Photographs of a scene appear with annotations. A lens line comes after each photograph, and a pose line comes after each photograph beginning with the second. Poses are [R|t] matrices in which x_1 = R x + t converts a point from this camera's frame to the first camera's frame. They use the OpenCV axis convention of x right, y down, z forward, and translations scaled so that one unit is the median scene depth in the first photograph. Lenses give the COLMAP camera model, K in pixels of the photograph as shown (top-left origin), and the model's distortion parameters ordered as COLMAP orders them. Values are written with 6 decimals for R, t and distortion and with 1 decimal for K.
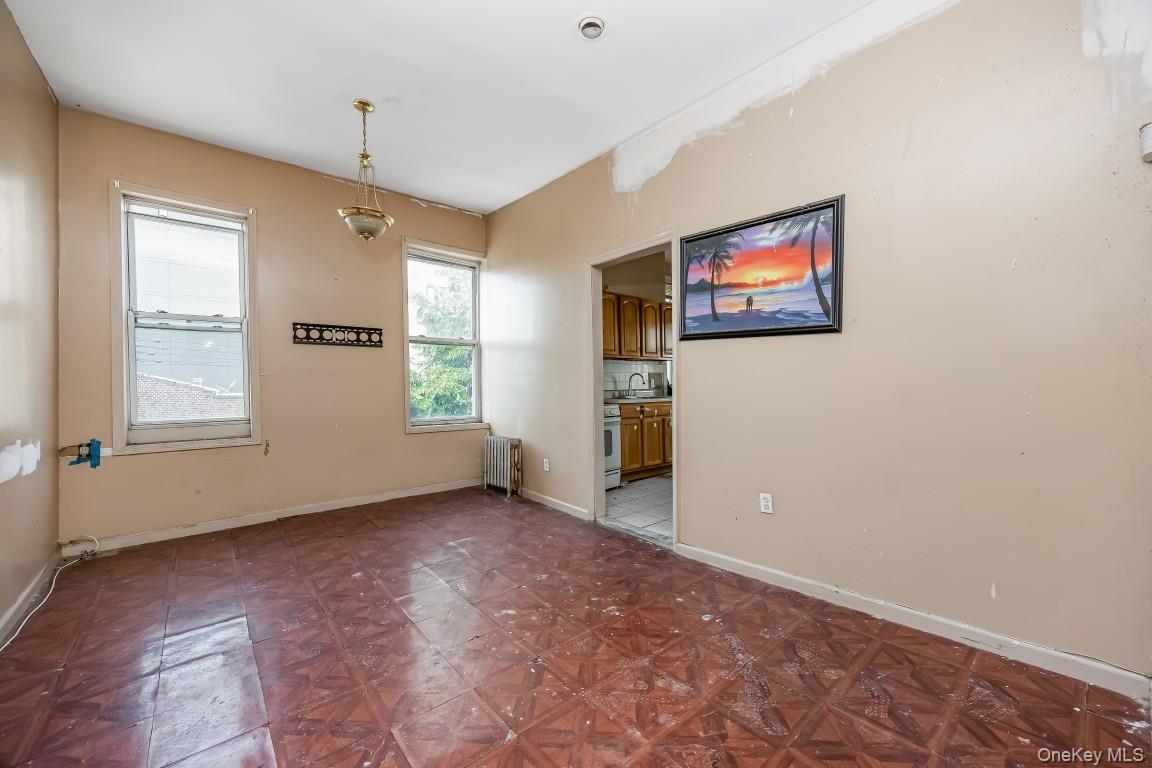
lens RADIAL K [[446.1, 0, 576.9], [0, 446.1, 386.1], [0, 0, 1]] dist [-0.000990, 0.000159]
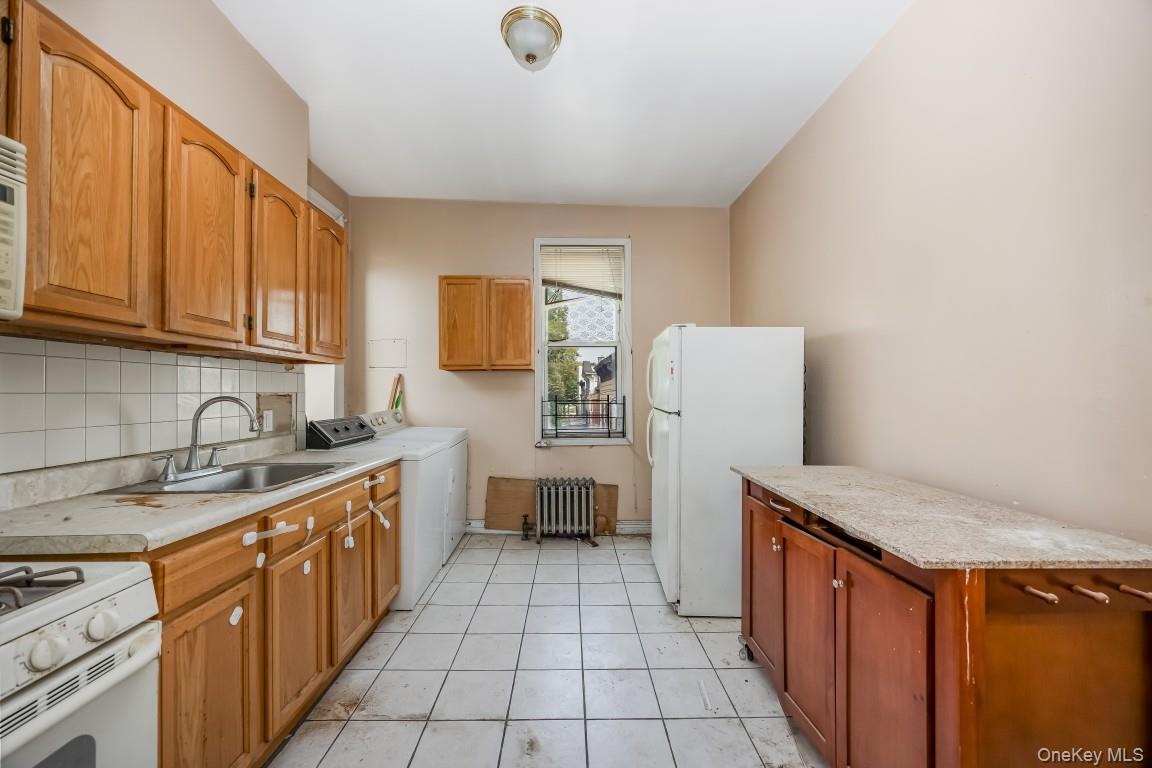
lens RADIAL K [[441.9, 0, 576.0], [0, 441.9, 384.0], [0, 0, 1]] dist [-0.000478, 0.000210]
pose [[0.636743, 0.026682, 0.770614, 0.093415], [-0.001550, 0.999443, -0.033325, -0.051254], [-0.771075, 0.020025, 0.636430, 1.124162]]
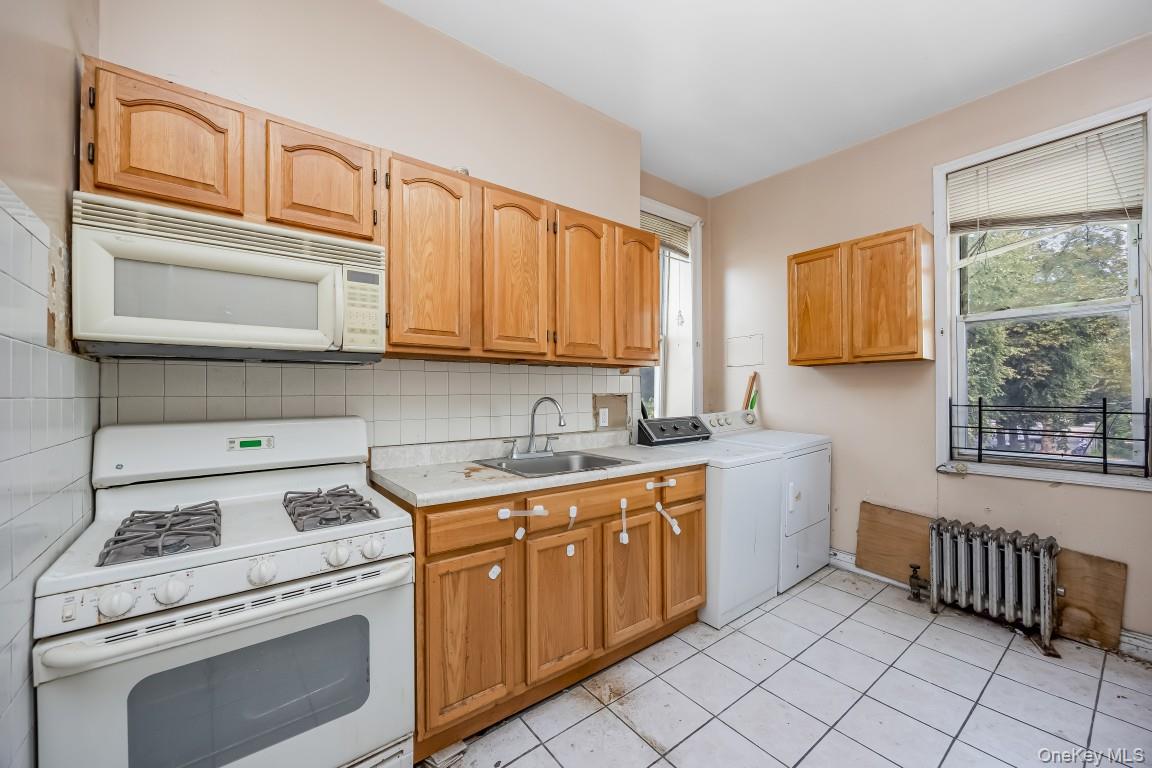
lens RADIAL K [[443.7, 0, 582.0], [0, 443.7, 389.1], [0, 0, 1]] dist [-0.001502, -0.000152]
pose [[0.998773, 0.008281, -0.048833, 0.341119], [-0.008758, 0.999916, -0.009553, -0.060537], [0.048750, 0.009969, 0.998761, 1.115108]]
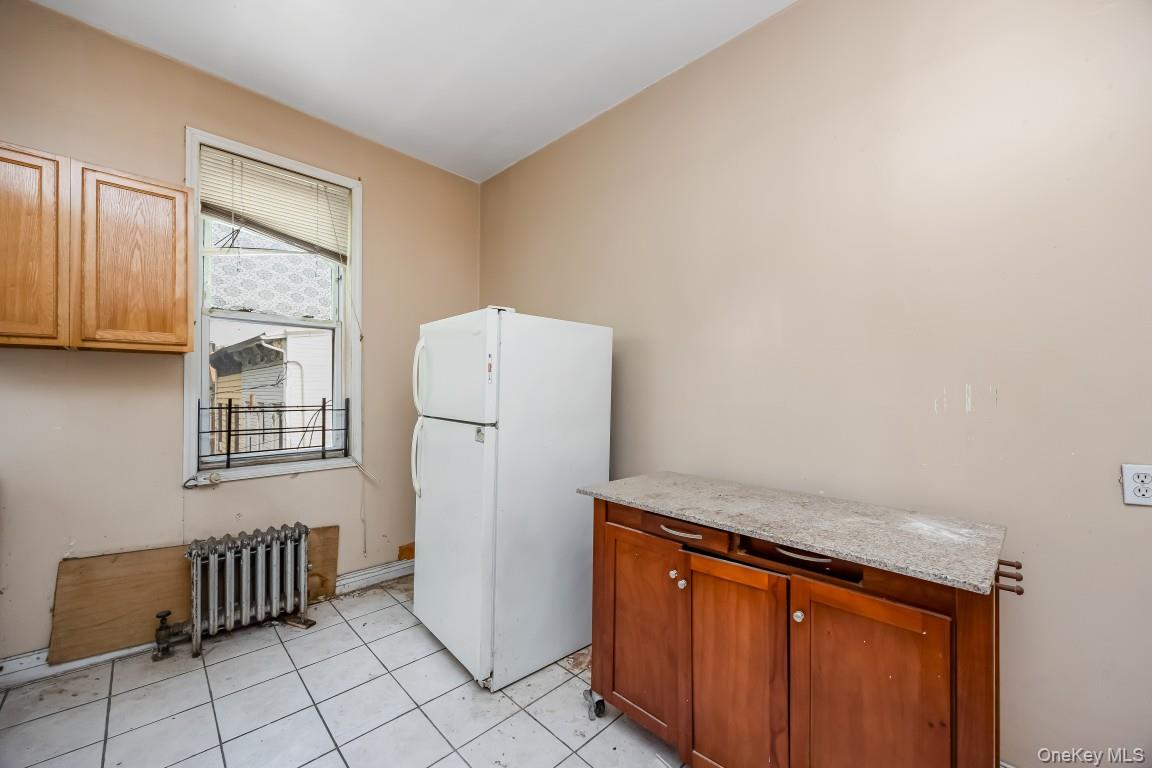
lens RADIAL K [[446.1, 0, 576.9], [0, 446.1, 386.1], [0, 0, 1]] dist [-0.000990, 0.000159]
pose [[-0.070486, 0.024744, 0.997206, 0.213060], [0.000024, 0.999692, -0.024804, -0.062681], [-0.997513, -0.001724, -0.070465, 1.424689]]
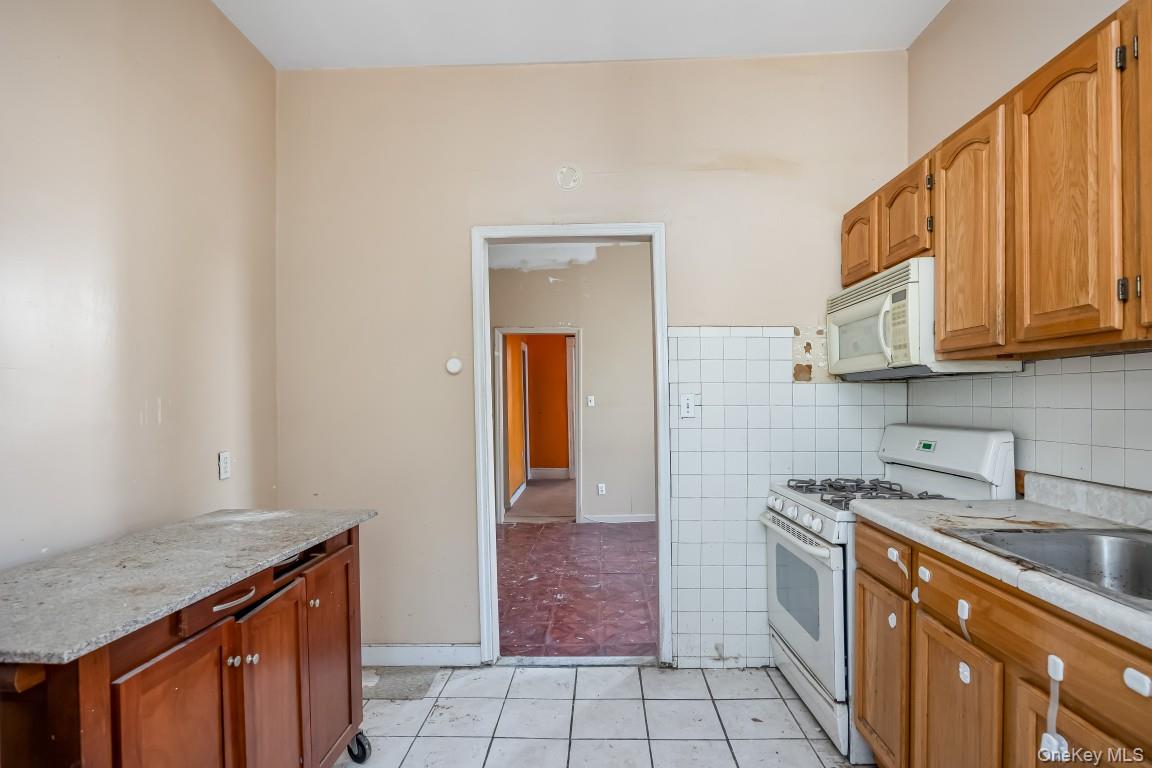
lens RADIAL K [[561.3, 0, 578.2], [0, 561.3, 395.0], [0, 0, 1]] dist [-0.014786, -0.000073]
pose [[-0.675504, 0.010206, -0.737285, 0.830813], [0.010995, 0.999932, 0.003768, -0.077822], [0.737274, -0.005561, -0.675571, 1.779211]]
